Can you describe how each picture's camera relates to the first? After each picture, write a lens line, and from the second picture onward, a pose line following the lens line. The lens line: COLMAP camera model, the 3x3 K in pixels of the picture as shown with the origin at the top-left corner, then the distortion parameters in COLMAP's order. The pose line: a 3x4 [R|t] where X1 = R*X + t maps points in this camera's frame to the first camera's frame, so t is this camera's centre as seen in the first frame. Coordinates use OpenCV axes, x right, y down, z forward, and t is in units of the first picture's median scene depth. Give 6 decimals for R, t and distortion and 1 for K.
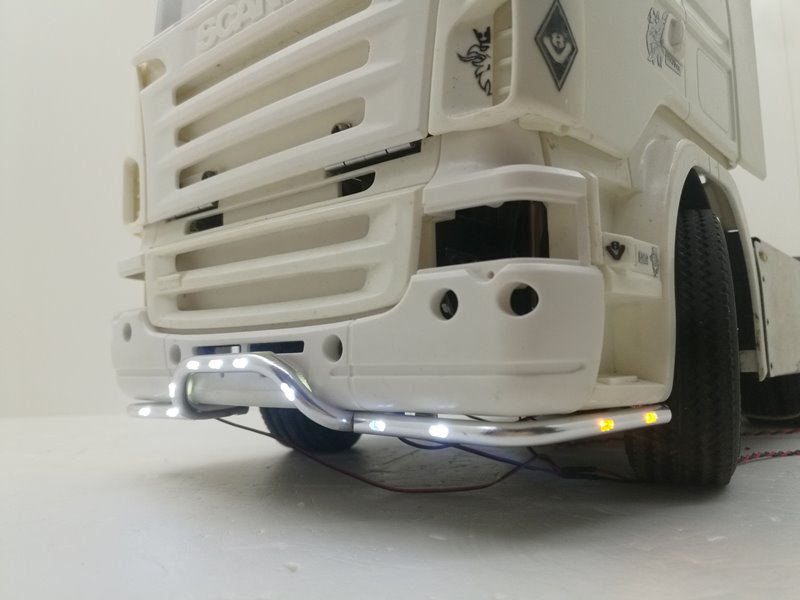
lens RADIAL K [[656.2, 0, 394.6], [0, 656.2, 299.9], [0, 0, 1]] dist [-0.016532, 0.057967]
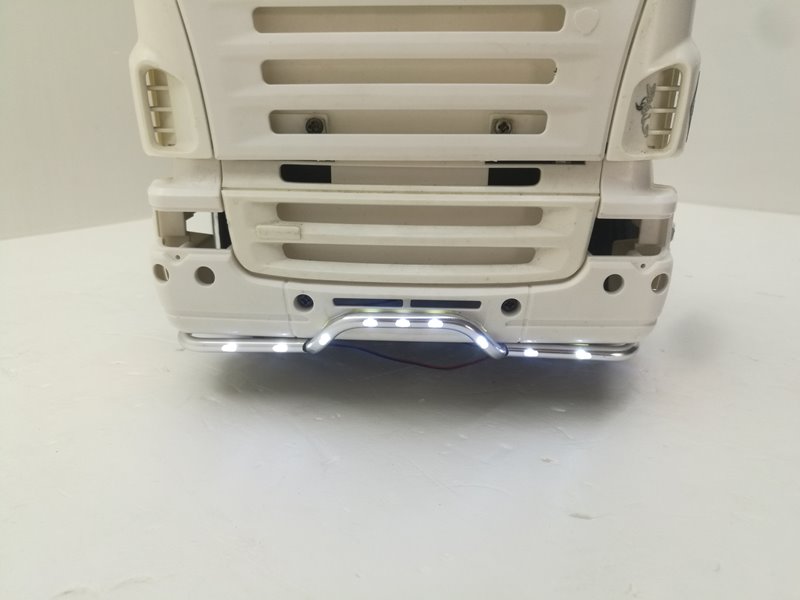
lens RADIAL K [[656.2, 0, 392.6], [0, 656.2, 299.9], [0, 0, 1]] dist [-0.016532, 0.057967]
pose [[0.802403, -0.160555, 0.574779, -1.044913], [-0.074784, 0.928487, 0.363757, -0.408207], [-0.592078, -0.334864, 0.733014, 0.144379]]
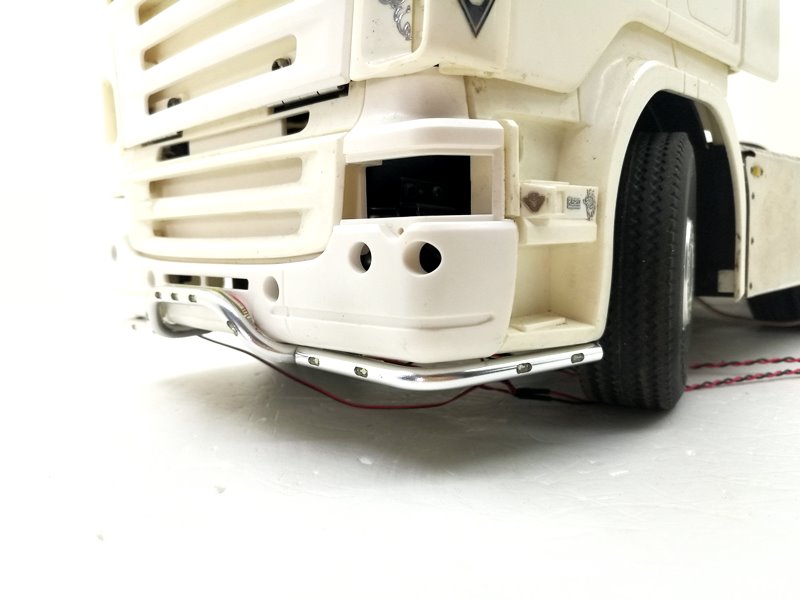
lens RADIAL K [[656.2, 0, 394.0], [0, 656.2, 300.4], [0, 0, 1]] dist [-0.016532, 0.057967]
pose [[0.995898, 0.011372, -0.089762, 0.191098], [0.006404, 0.980721, 0.195306, -0.109965], [0.090252, -0.195080, 0.976626, -0.018599]]
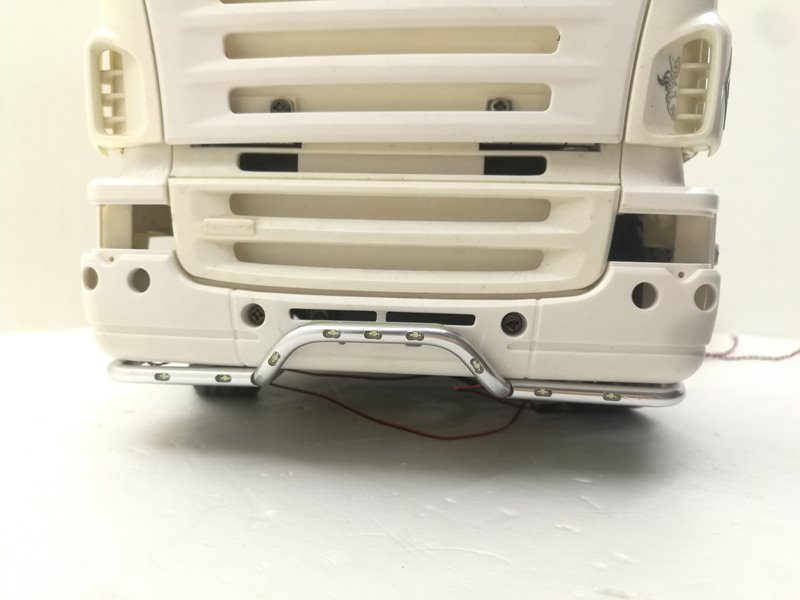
lens RADIAL K [[656.2, 0, 401.3], [0, 656.2, 294.9], [0, 0, 1]] dist [-0.016532, 0.057967]
pose [[0.829125, 0.020479, 0.558688, -0.817901], [-0.095363, 0.989864, 0.105240, -0.066452], [-0.550870, -0.140535, 0.822674, 0.222497]]
